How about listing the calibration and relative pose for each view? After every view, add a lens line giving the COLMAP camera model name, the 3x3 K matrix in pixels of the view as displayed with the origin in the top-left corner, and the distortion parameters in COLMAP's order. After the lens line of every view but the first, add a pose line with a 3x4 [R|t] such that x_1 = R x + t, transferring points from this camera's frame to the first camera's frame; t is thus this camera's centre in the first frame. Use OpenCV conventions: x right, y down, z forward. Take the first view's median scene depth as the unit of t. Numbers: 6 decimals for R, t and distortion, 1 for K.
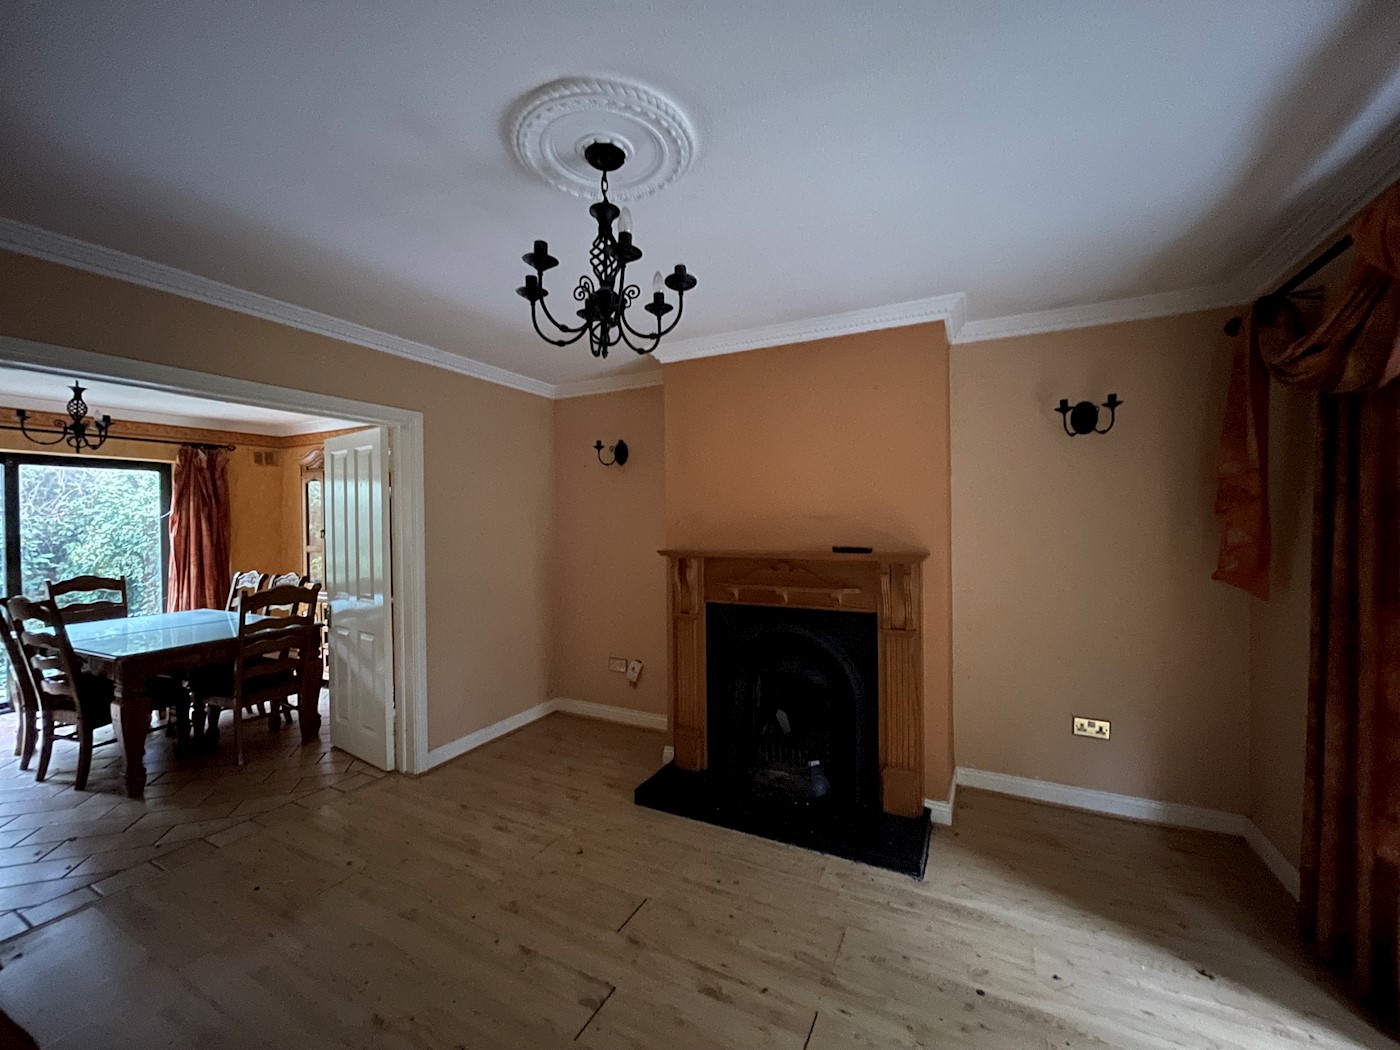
lens RADIAL K [[562.8, 0, 700.3], [0, 562.8, 525.0], [0, 0, 1]] dist [0.004643, 0.000357]
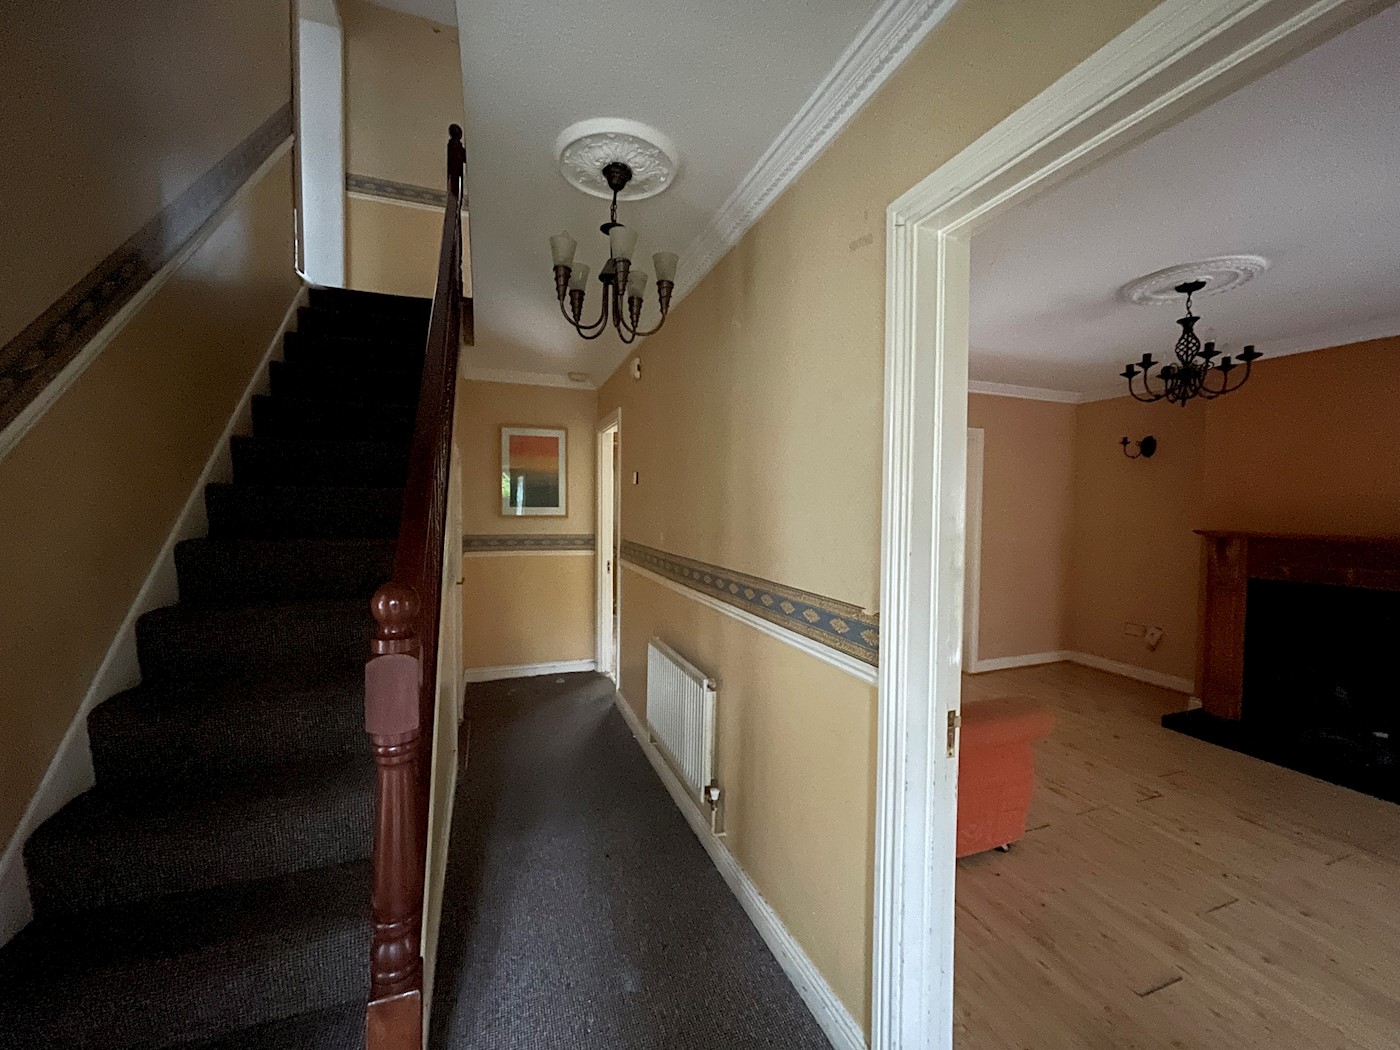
lens RADIAL K [[562.8, 0, 698.4], [0, 562.8, 532.8], [0, 0, 1]] dist [0.004643, 0.000357]
pose [[0.735099, 0.039820, -0.676790, -0.036180], [-0.014182, 0.998958, 0.043372, 0.014005], [0.677812, -0.022285, 0.734898, -0.593472]]
